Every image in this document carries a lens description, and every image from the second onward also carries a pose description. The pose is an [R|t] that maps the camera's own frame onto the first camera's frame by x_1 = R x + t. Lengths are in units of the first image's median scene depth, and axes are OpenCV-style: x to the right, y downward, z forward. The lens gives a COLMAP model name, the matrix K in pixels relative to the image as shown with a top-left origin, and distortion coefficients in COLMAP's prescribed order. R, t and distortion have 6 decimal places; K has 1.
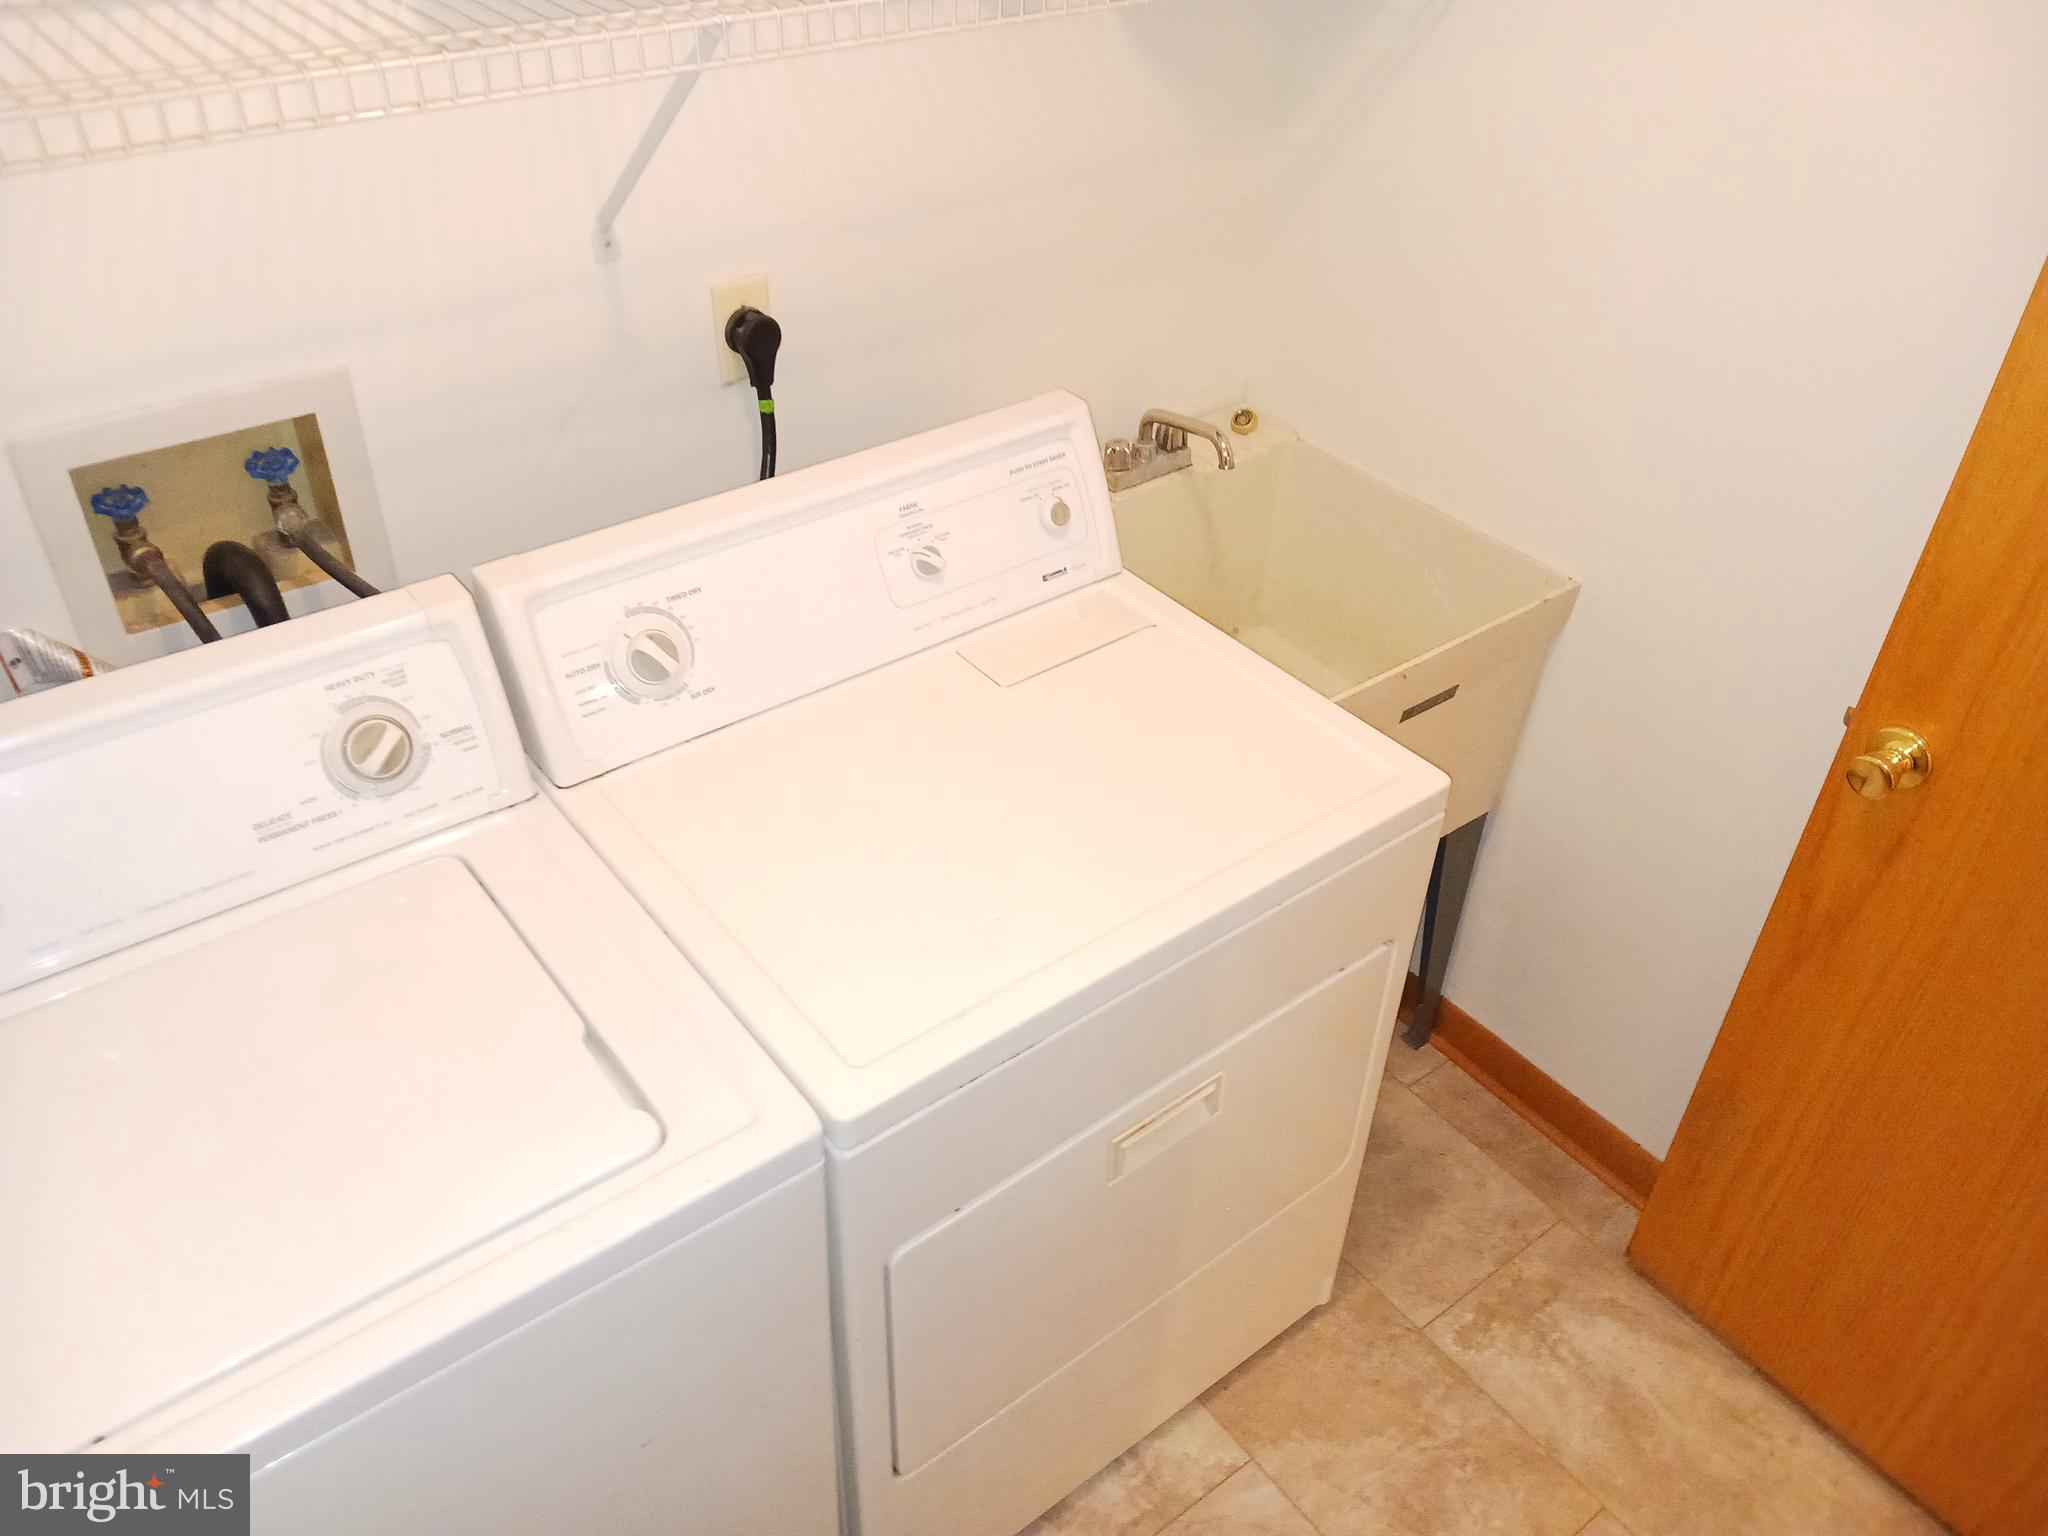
lens RADIAL K [[1611.5, 0, 1018.2], [0, 1611.5, 762.7], [0, 0, 1]] dist [0.006856, 0.002767]
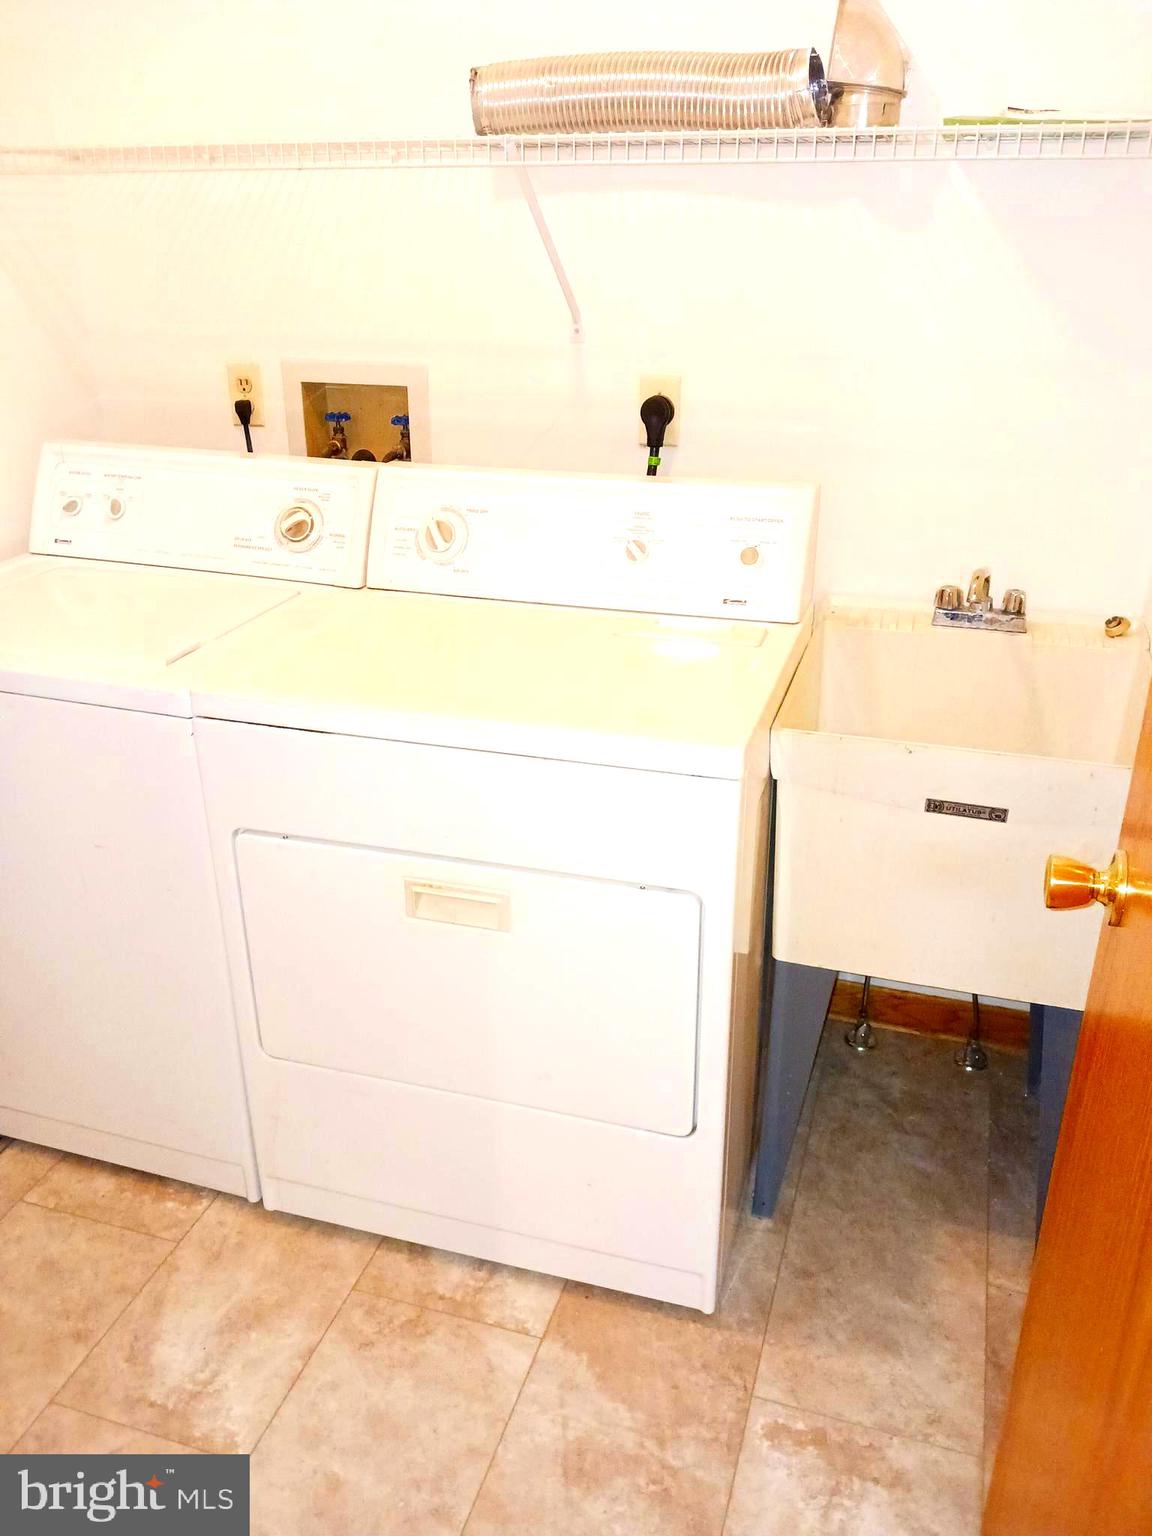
lens RADIAL K [[1208.7, 0, 571.4], [0, 1208.7, 768.6], [0, 0, 1]] dist [0.006856, 0.002767]
pose [[0.571779, 0.311638, -0.758914, 0.681259], [-0.484365, 0.874848, -0.005684, 0.067074], [0.662163, 0.370841, 0.651166, 0.292693]]
